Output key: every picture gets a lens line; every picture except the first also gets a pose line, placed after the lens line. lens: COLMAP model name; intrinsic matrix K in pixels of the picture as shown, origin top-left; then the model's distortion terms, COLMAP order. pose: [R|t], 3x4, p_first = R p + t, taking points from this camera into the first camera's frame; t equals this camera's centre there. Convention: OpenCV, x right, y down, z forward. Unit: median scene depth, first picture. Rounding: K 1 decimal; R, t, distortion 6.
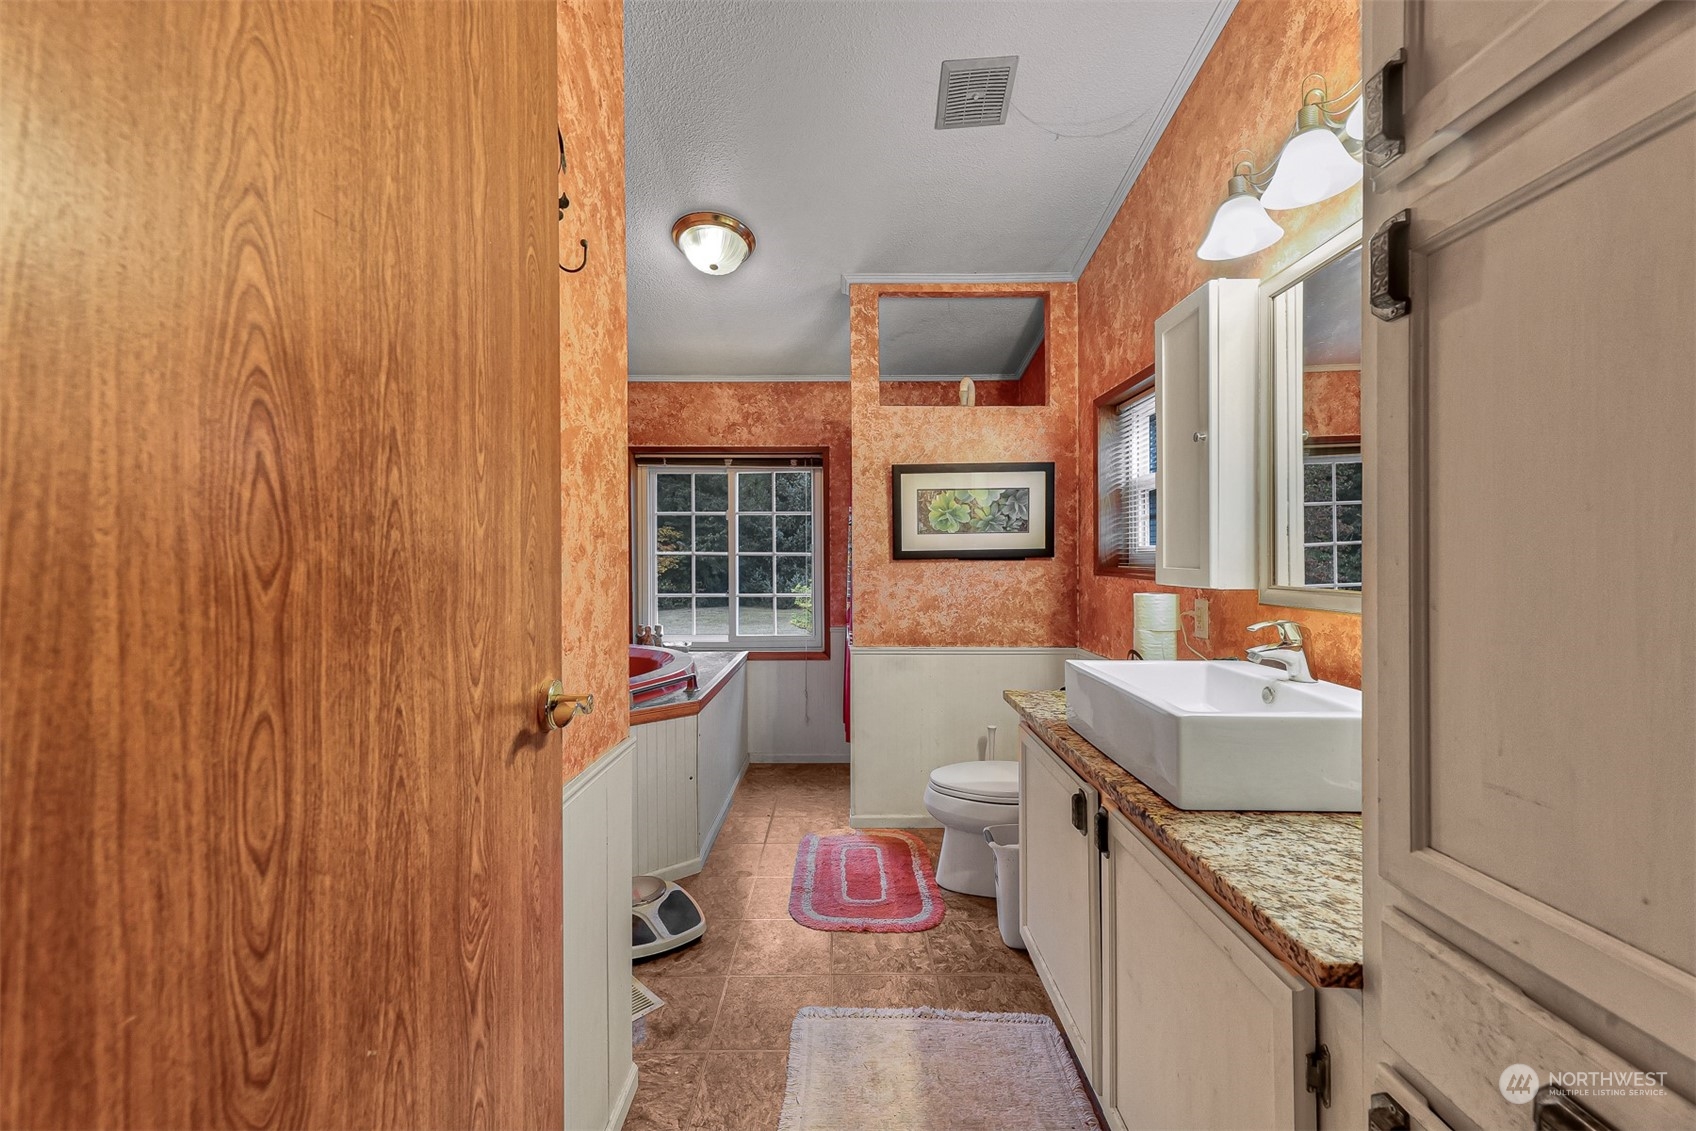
lens RADIAL K [[694.6, 0, 835.5], [0, 694.6, 561.8], [0, 0, 1]] dist [-0.001073, -0.000214]
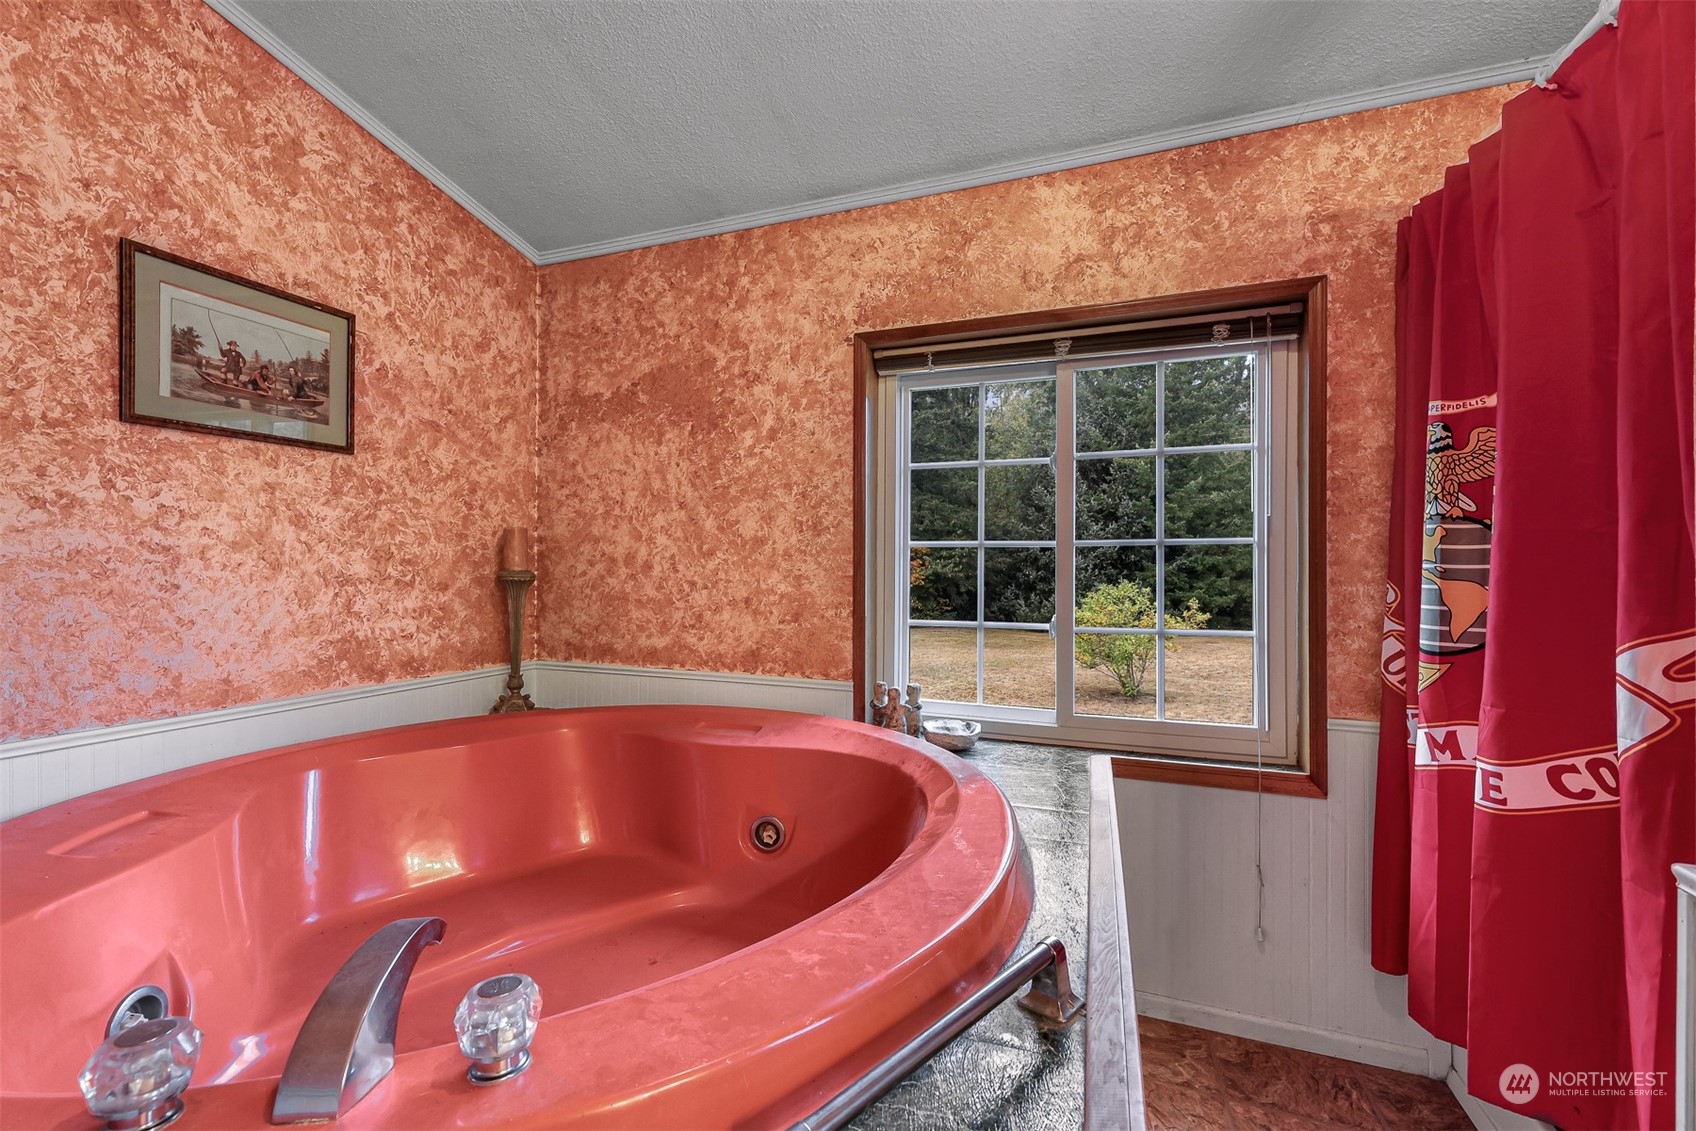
lens RADIAL K [[694.6, 0, 843.6], [0, 694.6, 574.4], [0, 0, 1]] dist [-0.001073, -0.000214]
pose [[0.944610, 0.008520, -0.328085, -0.141472], [-0.011184, 0.999918, -0.006233, 0.015887], [0.328005, 0.009557, 0.944628, 0.516404]]
